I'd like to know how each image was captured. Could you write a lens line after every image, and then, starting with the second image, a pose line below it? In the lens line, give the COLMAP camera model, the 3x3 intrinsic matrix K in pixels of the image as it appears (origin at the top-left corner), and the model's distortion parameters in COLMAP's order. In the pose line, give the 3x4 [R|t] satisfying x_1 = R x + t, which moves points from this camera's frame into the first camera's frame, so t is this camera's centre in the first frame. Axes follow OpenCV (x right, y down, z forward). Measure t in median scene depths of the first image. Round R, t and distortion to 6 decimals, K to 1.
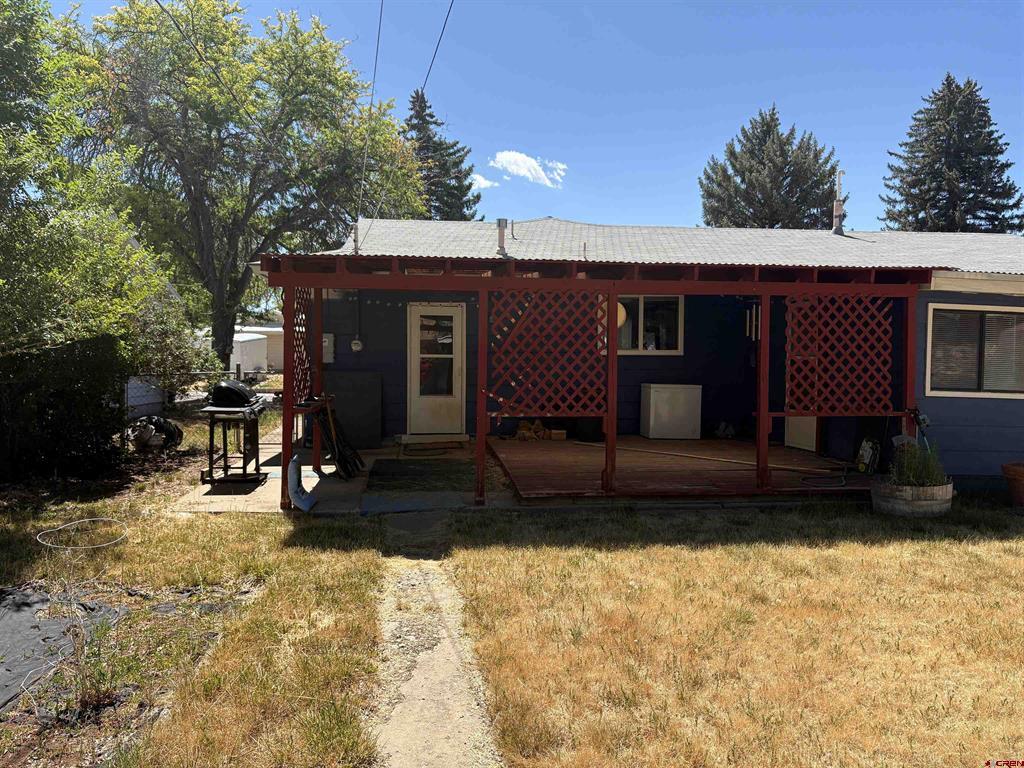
lens RADIAL K [[778.0, 0, 510.3], [0, 778.0, 386.3], [0, 0, 1]] dist [0.036374, -0.041907]
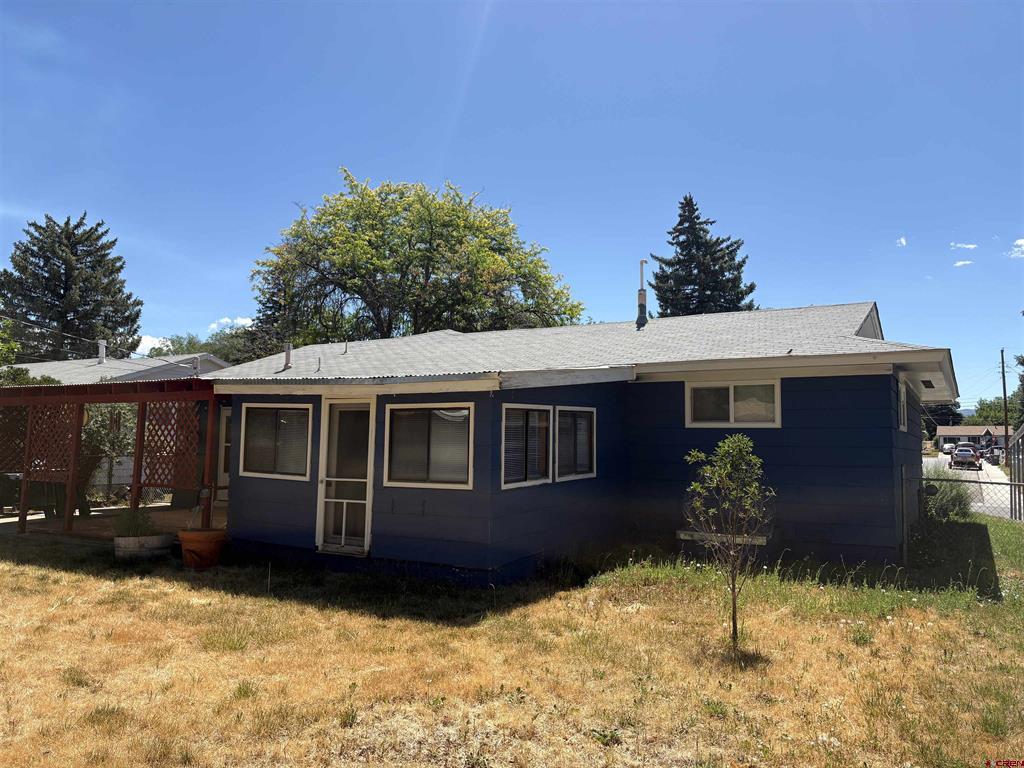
lens RADIAL K [[778.0, 0, 510.6], [0, 778.0, 379.3], [0, 0, 1]] dist [0.036374, -0.041907]
pose [[0.814586, -0.047238, -0.578117, 0.285638], [-0.027540, 0.992405, -0.119895, -0.000537], [0.579389, 0.113586, 0.807097, 0.039644]]
